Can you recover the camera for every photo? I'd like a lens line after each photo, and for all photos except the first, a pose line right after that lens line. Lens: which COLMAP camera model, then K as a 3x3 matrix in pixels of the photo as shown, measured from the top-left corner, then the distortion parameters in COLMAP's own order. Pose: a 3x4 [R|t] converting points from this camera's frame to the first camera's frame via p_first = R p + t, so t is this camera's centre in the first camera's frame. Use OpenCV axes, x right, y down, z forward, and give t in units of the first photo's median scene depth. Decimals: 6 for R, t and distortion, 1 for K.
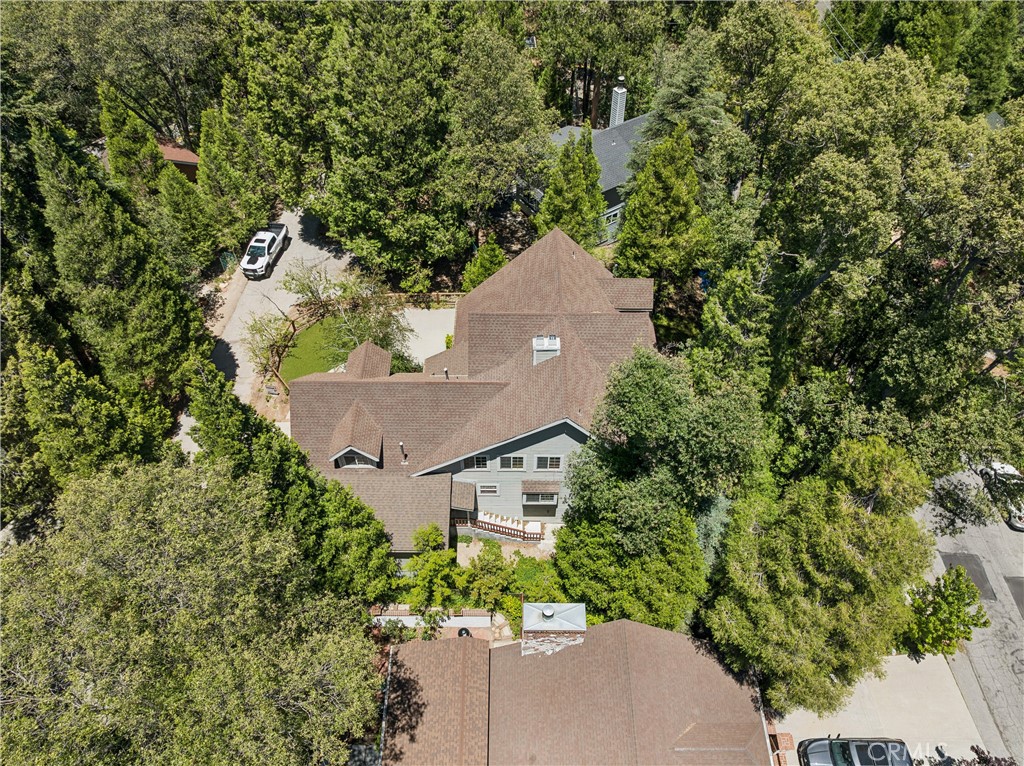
lens RADIAL K [[733.9, 0, 516.8], [0, 733.9, 390.1], [0, 0, 1]] dist [-0.036329, 0.014616]
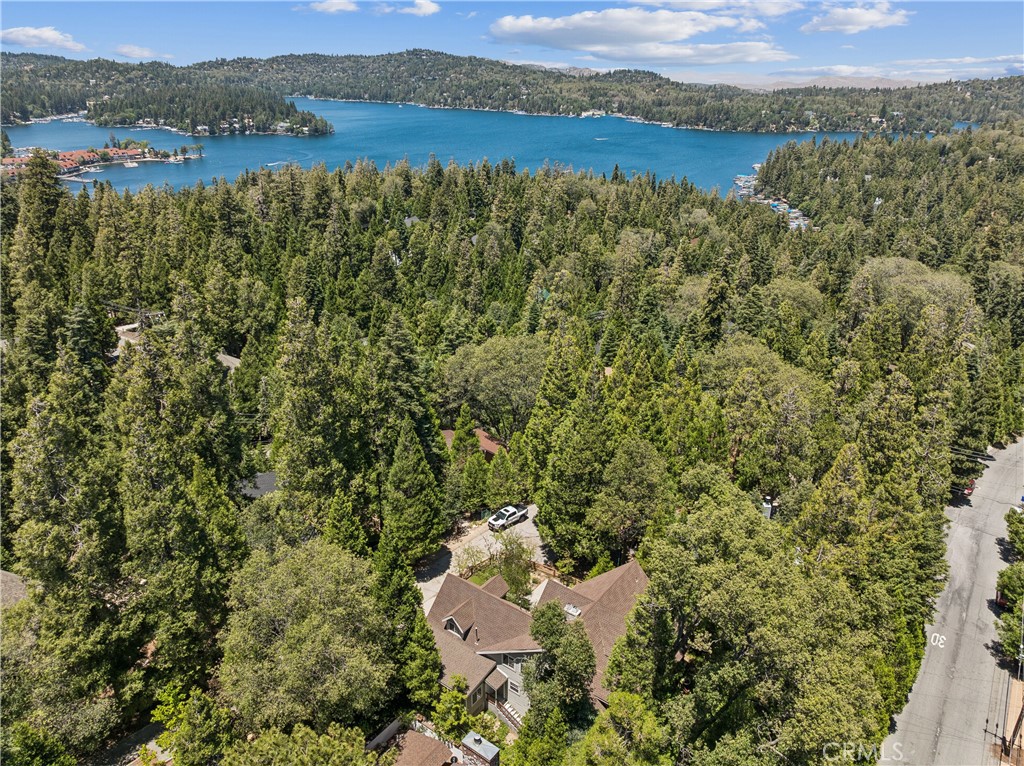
lens RADIAL K [[733.9, 0, 513.9], [0, 733.9, 378.4], [0, 0, 1]] dist [-0.036329, 0.014616]
pose [[0.802249, 0.243594, -0.545031, 0.568986], [-0.465383, 0.827011, -0.315392, 0.070496], [0.373919, 0.506671, 0.776833, -0.488899]]
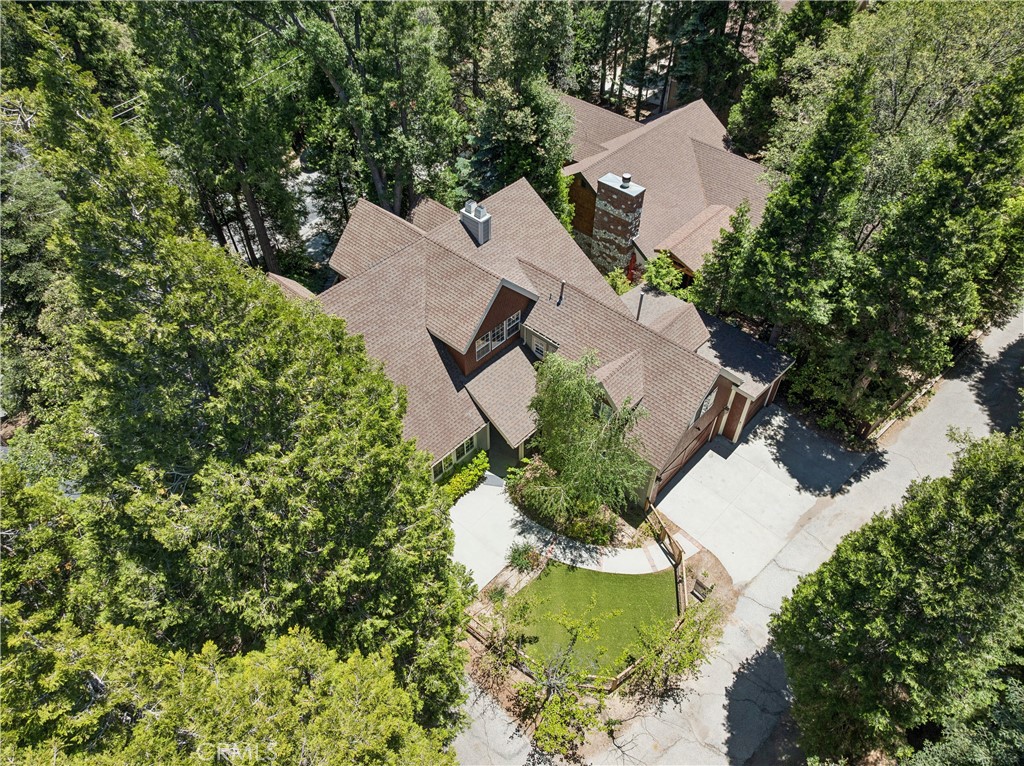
lens RADIAL K [[733.9, 0, 514.9], [0, 733.9, 385.1], [0, 0, 1]] dist [-0.036329, 0.014616]
pose [[-0.743391, -0.494788, 0.450060, -0.422826], [0.513918, 0.008125, 0.857801, -0.667906], [-0.428086, 0.868976, 0.248240, 0.748428]]
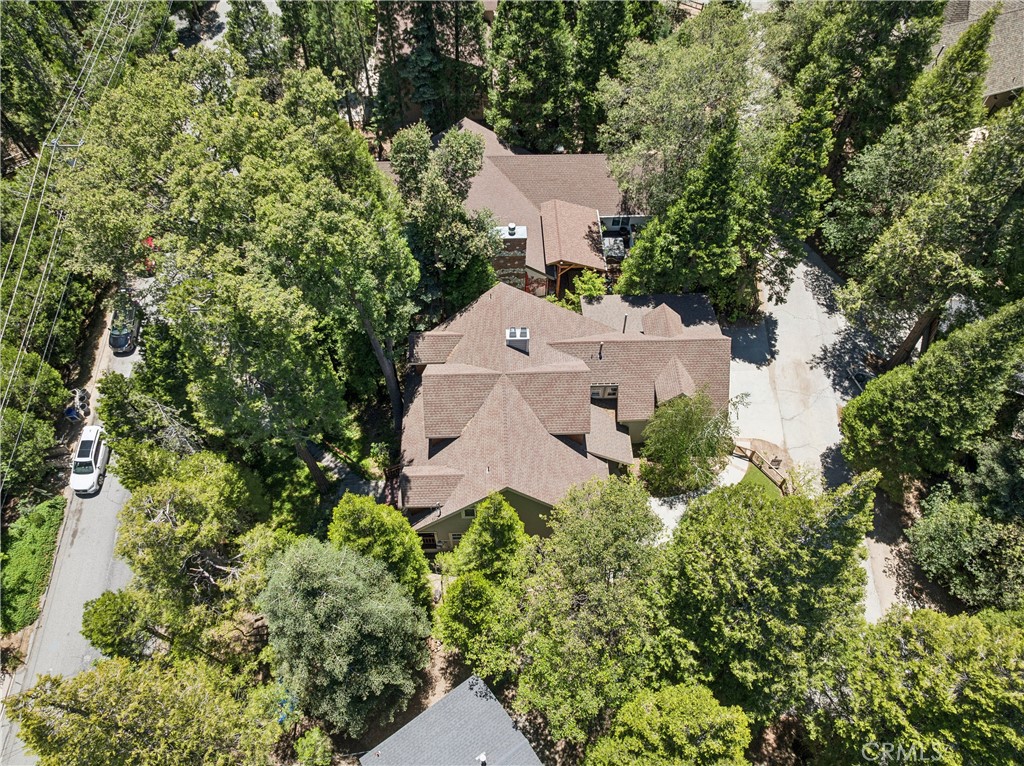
lens RADIAL K [[733.9, 0, 512.5], [0, 733.9, 383.8], [0, 0, 1]] dist [-0.036329, 0.014616]
pose [[-0.999355, 0.022319, -0.028120, 0.066272], [-0.033446, -0.294169, 0.955168, -0.951542], [0.013046, 0.955493, 0.294726, 0.584981]]
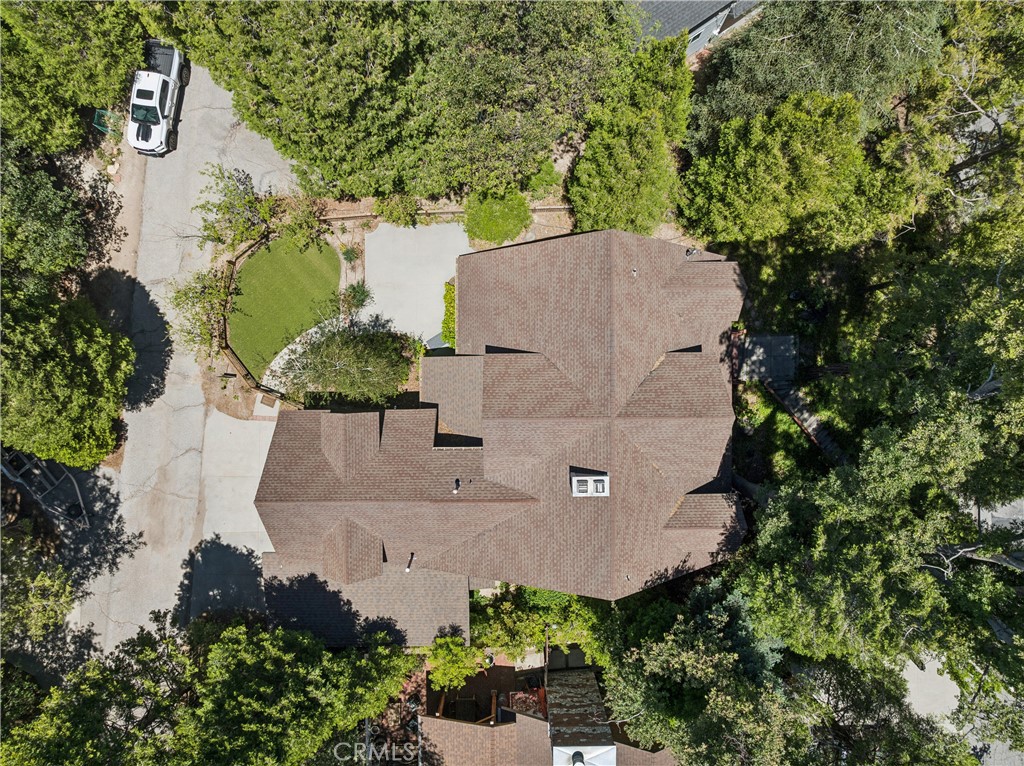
lens RADIAL K [[733.9, 0, 510.6], [0, 733.9, 386.7], [0, 0, 1]] dist [-0.036329, 0.014616]
pose [[0.999946, -0.009794, -0.003351, -0.029461], [0.009705, 0.774430, 0.632585, -0.483927], [-0.003600, -0.632583, 0.774484, 0.391550]]
